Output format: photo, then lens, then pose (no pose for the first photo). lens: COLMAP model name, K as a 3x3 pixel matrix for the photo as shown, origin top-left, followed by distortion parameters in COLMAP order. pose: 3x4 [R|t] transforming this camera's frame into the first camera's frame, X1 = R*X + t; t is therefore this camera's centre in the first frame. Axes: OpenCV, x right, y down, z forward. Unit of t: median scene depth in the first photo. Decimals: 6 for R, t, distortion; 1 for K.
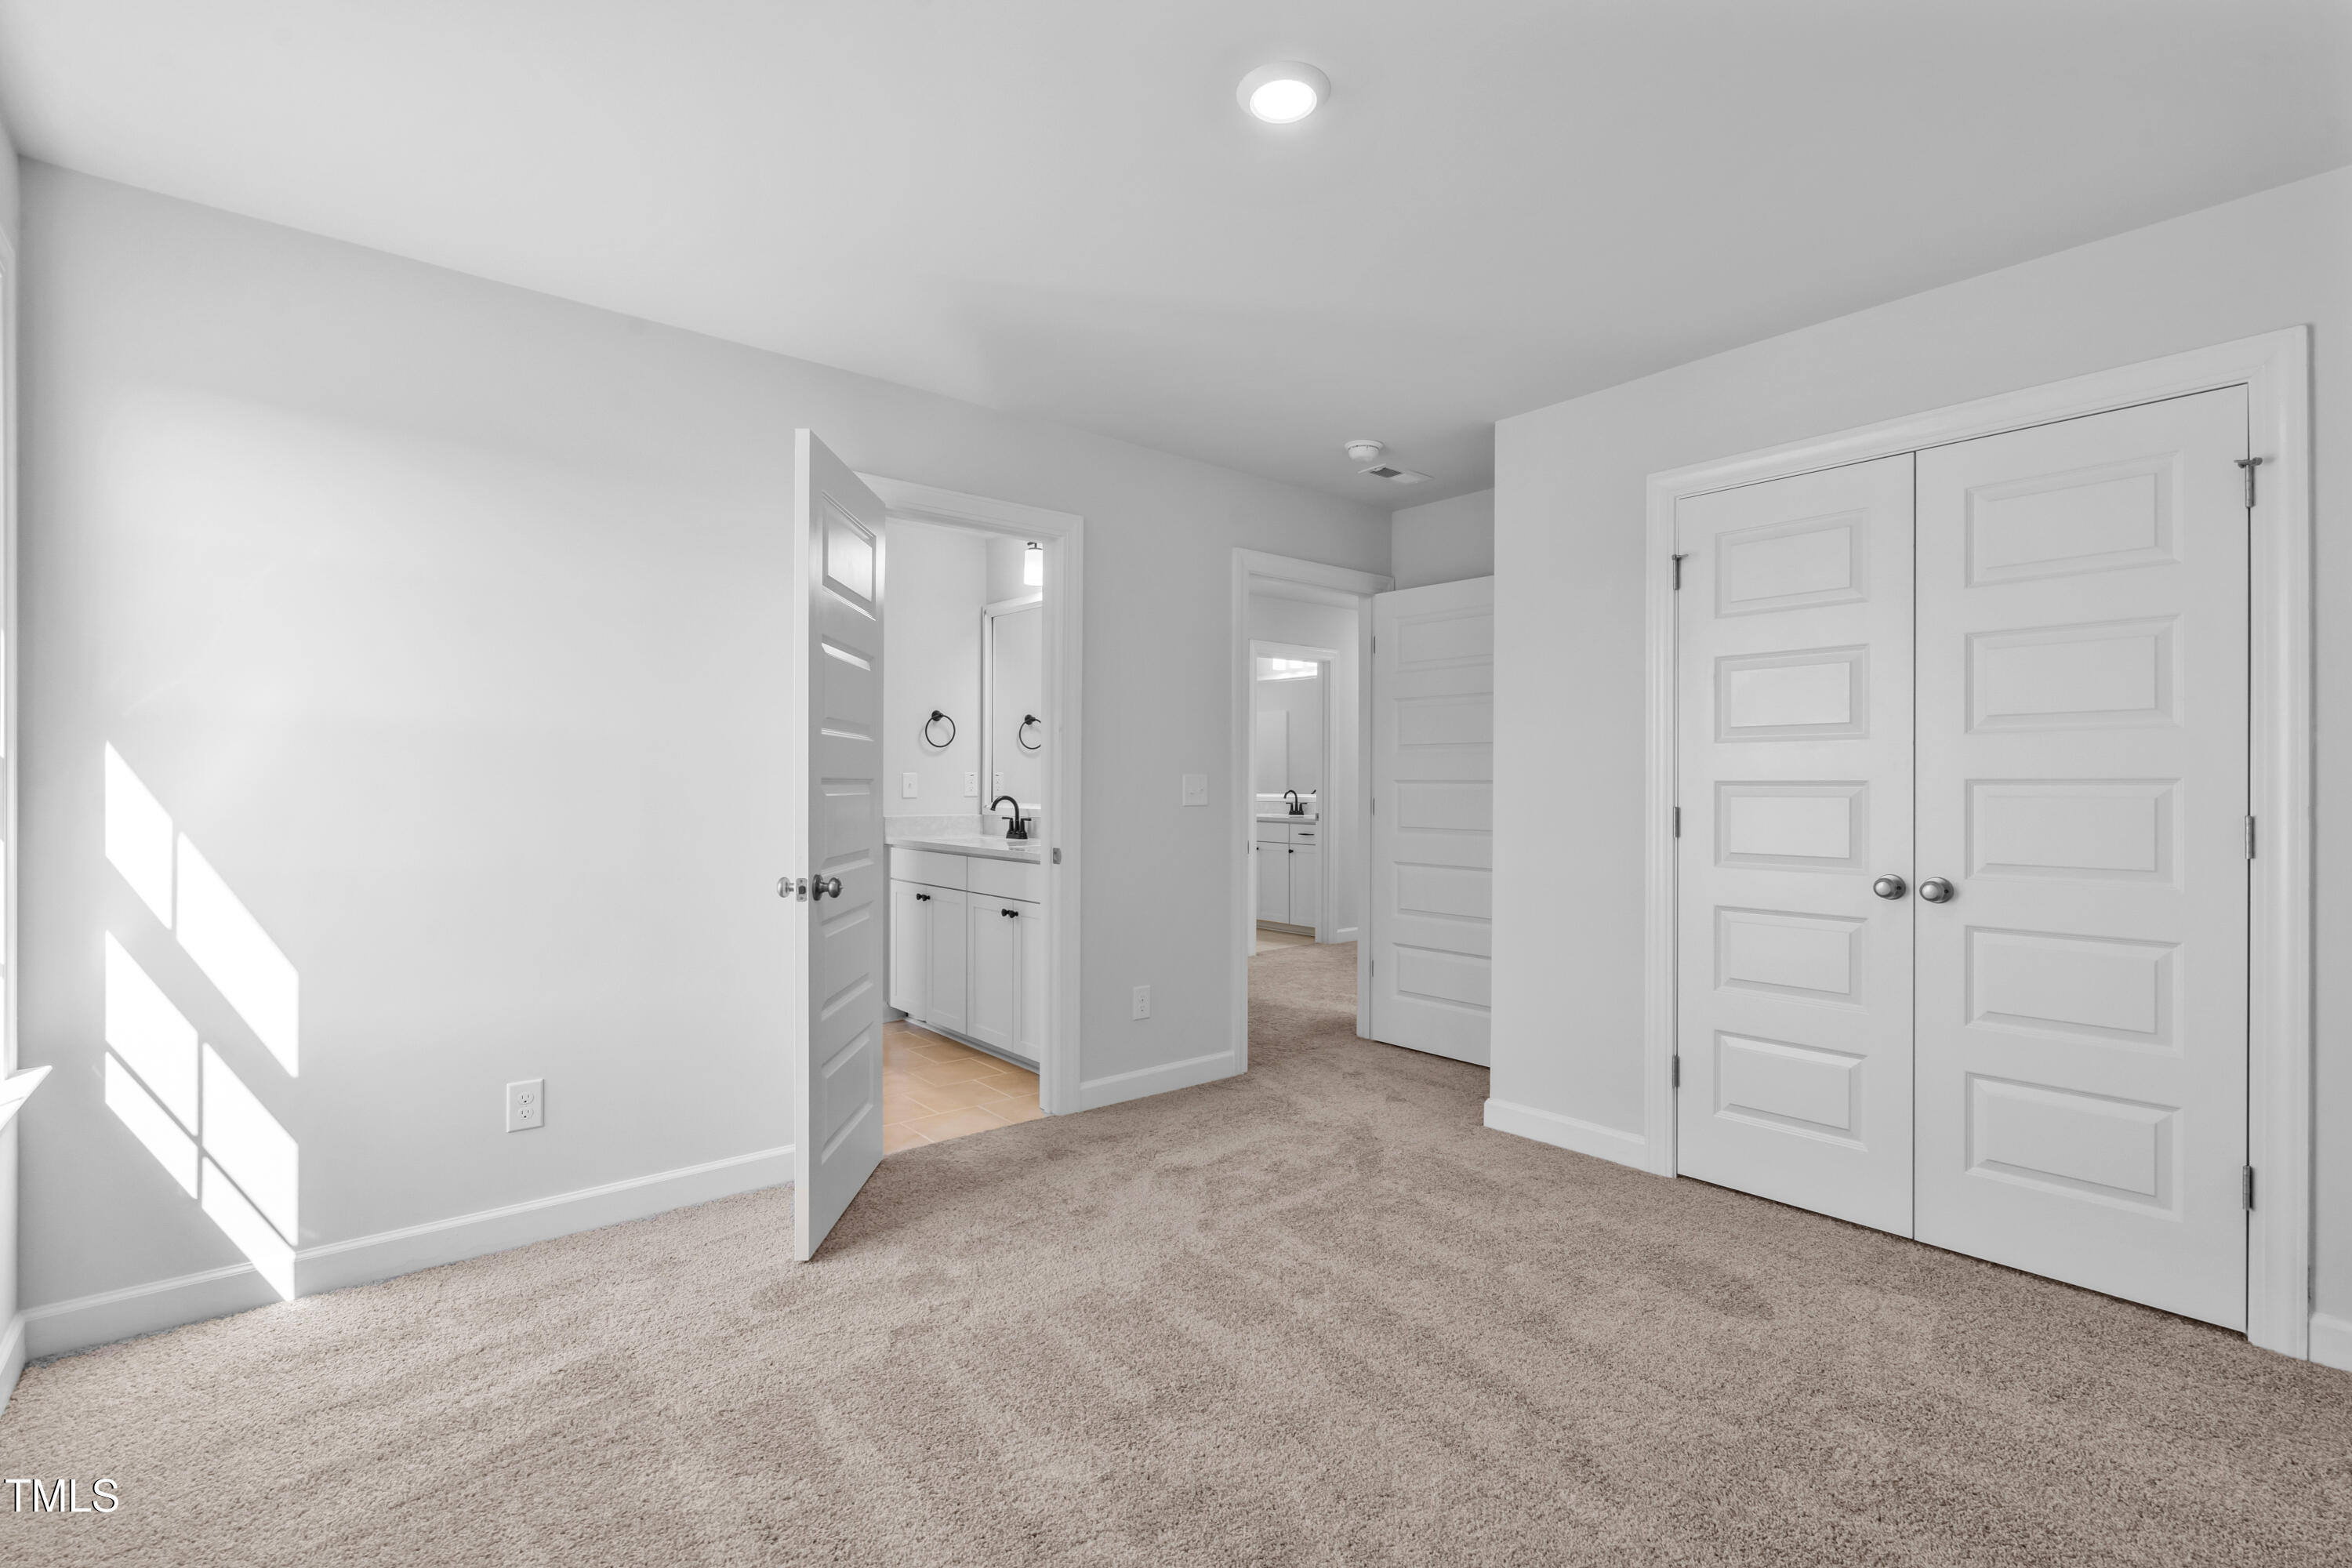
lens RADIAL K [[1089.2, 0, 1176.0], [0, 1089.2, 784.0], [0, 0, 1]] dist [0.000800, 0.000305]
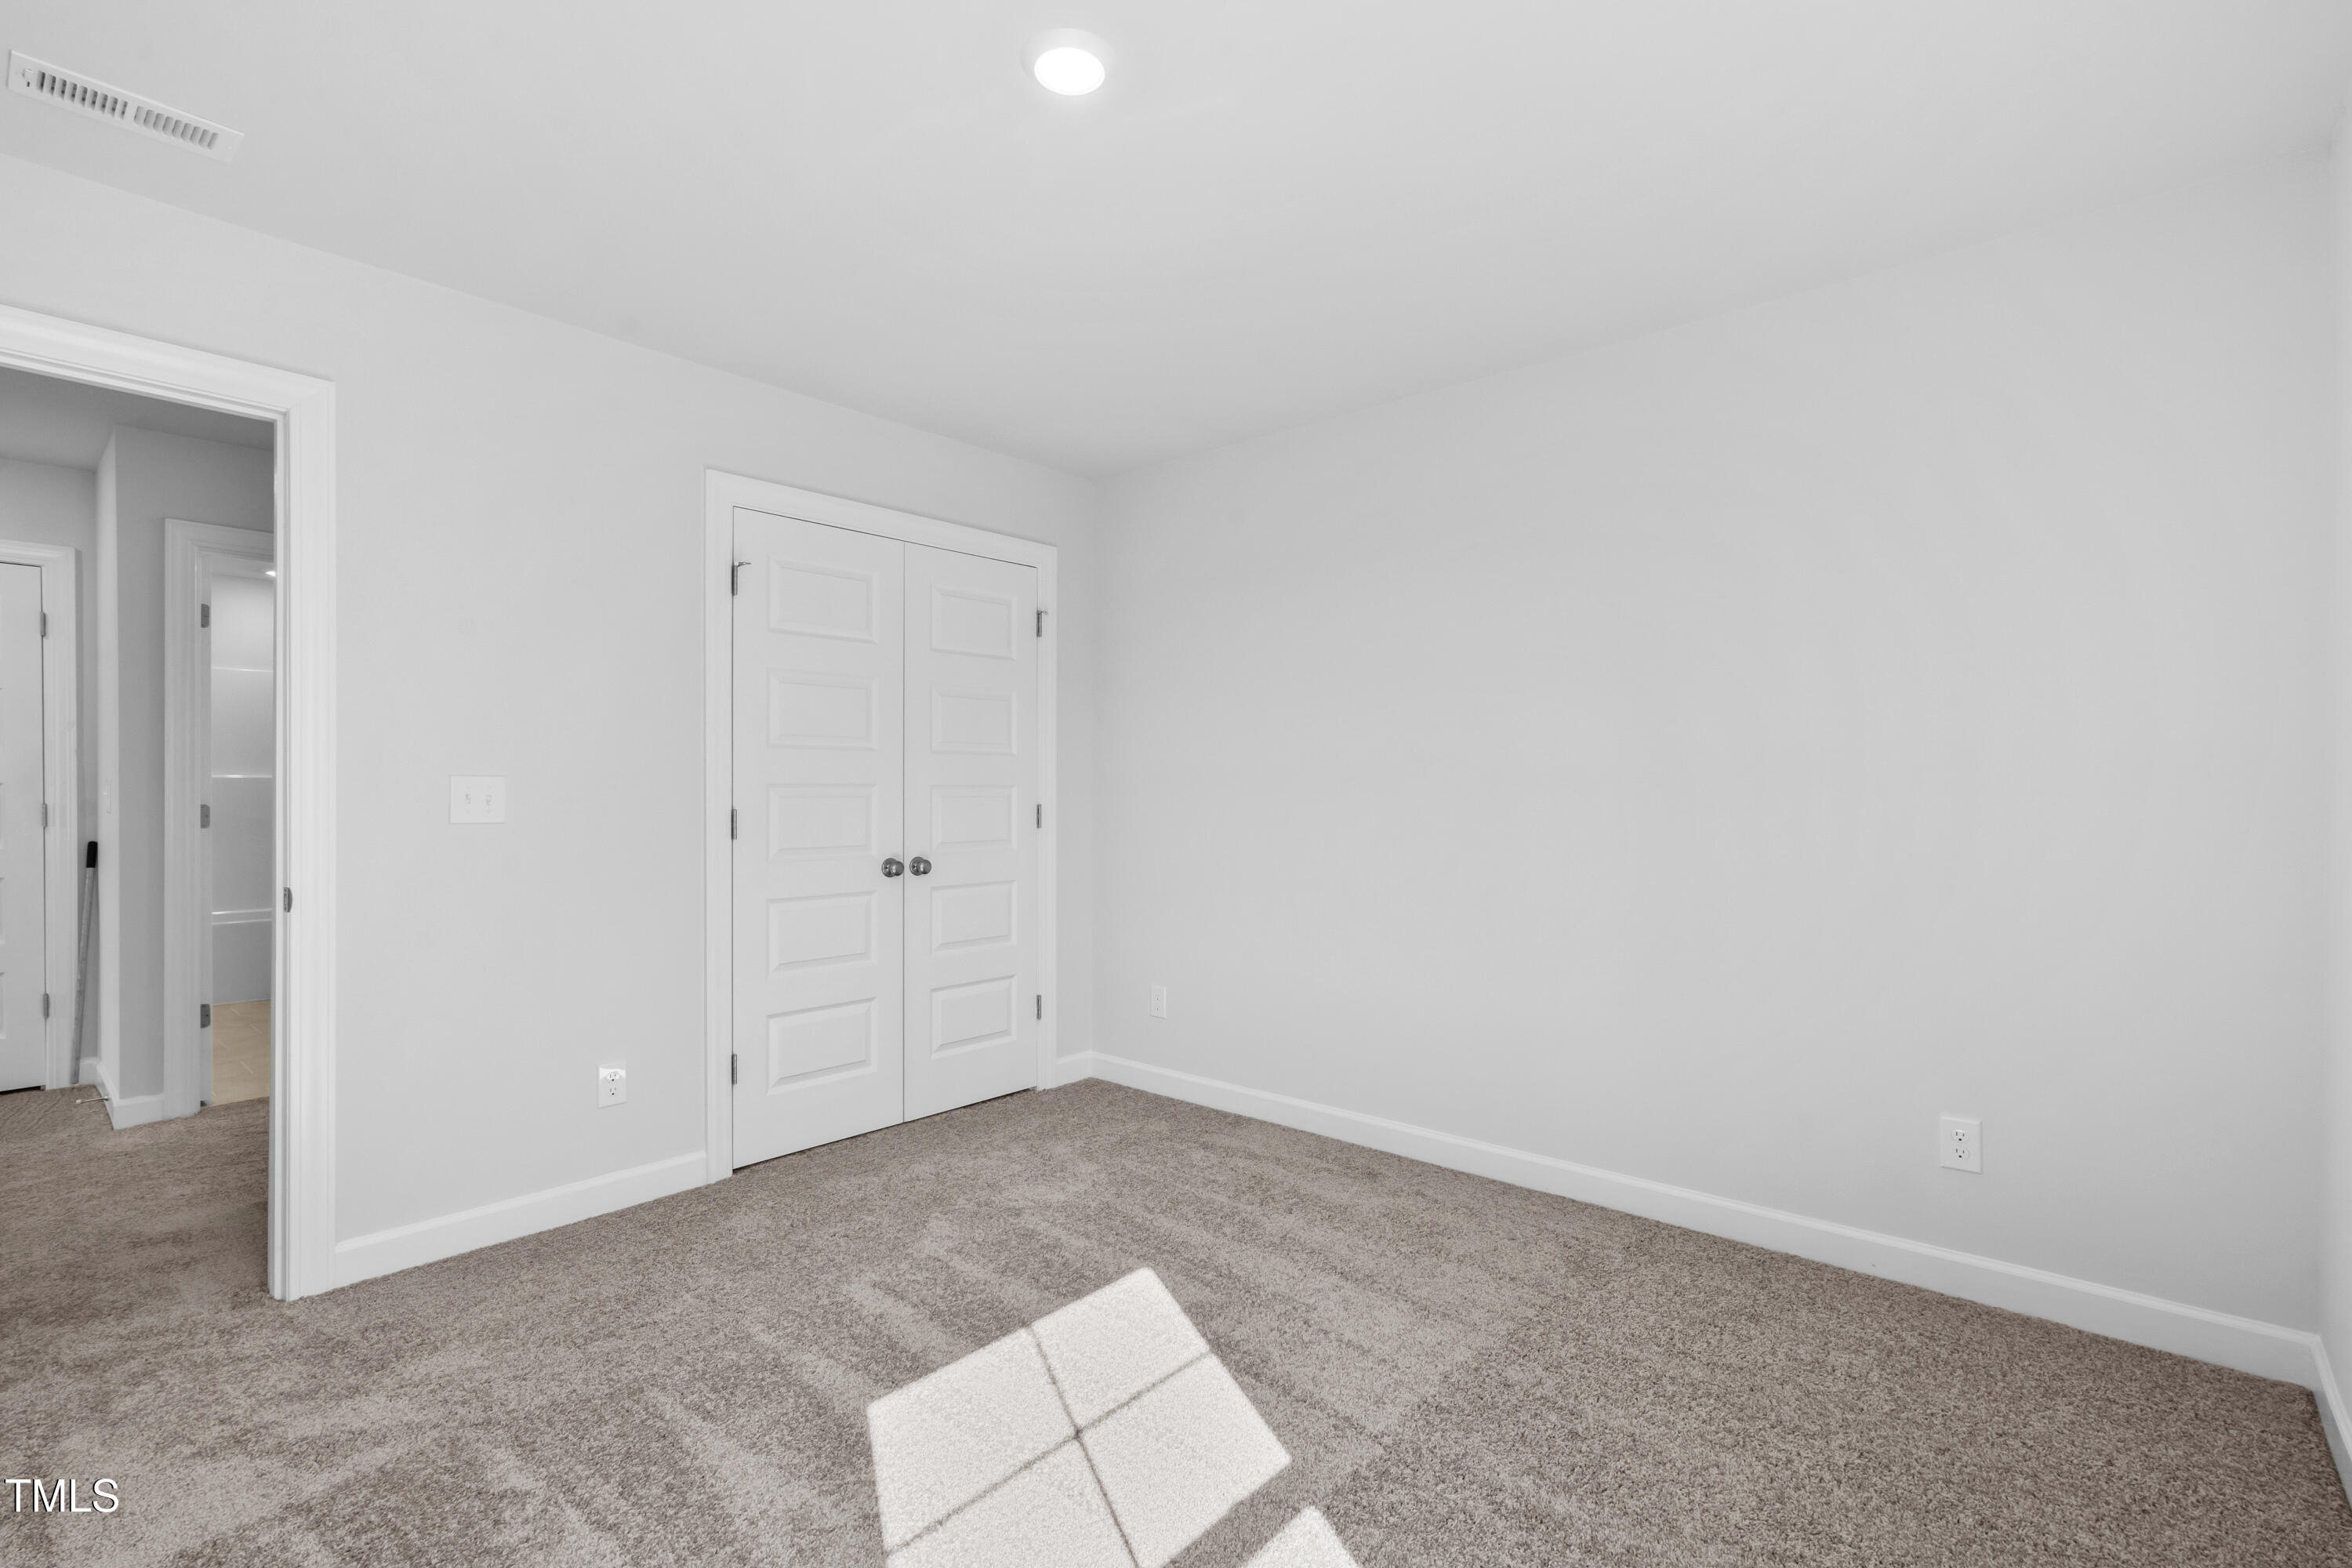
lens RADIAL K [[1084.3, 0, 1187.3], [0, 1084.3, 803.9], [0, 0, 1]] dist [-0.007704, 0.000592]
pose [[-0.168358, -0.012745, 0.985644, -0.704649], [-0.003064, 0.999918, 0.012407, 0.001607], [-0.985721, -0.000931, -0.168383, 0.874859]]
